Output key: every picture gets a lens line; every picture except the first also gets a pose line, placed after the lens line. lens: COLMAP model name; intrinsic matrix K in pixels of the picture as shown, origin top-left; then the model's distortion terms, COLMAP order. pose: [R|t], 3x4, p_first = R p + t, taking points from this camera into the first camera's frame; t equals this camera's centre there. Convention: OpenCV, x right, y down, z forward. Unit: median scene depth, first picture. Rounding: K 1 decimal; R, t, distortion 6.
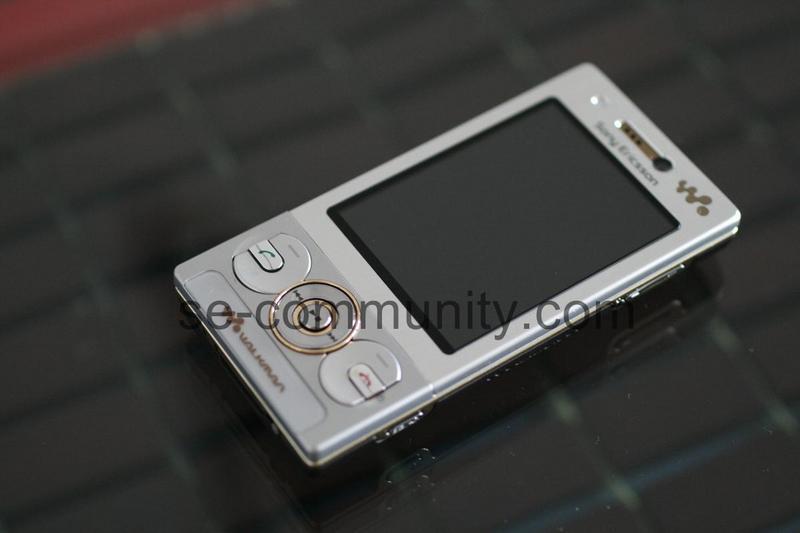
lens RADIAL K [[1918.7, 0, 400.0], [0, 1918.7, 266.5], [0, 0, 1]] dist [-0.117079, 0.244313]
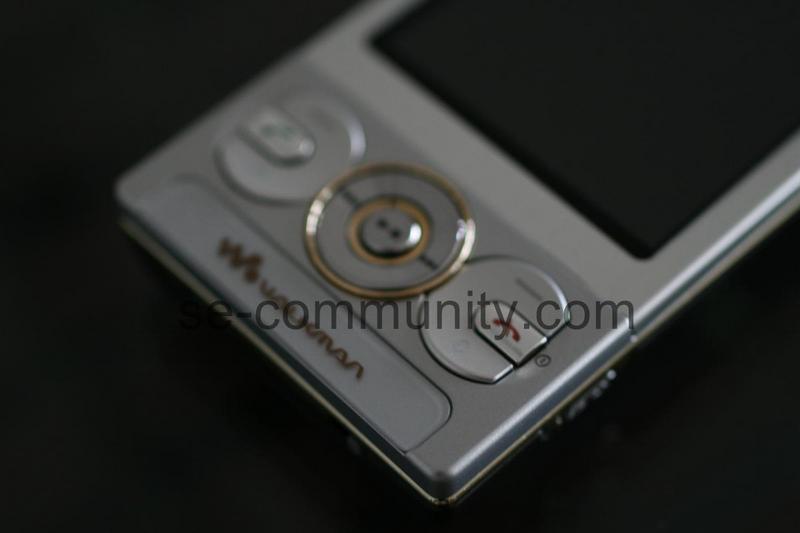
lens RADIAL K [[1918.7, 0, 400.0], [0, 1918.7, 266.5], [0, 0, 1]] dist [-0.117079, 0.244313]
pose [[0.984599, -0.159164, 0.072329, -0.083942], [0.155784, 0.986513, 0.050230, 0.009272], [-0.079348, -0.038188, 0.996115, 0.461885]]
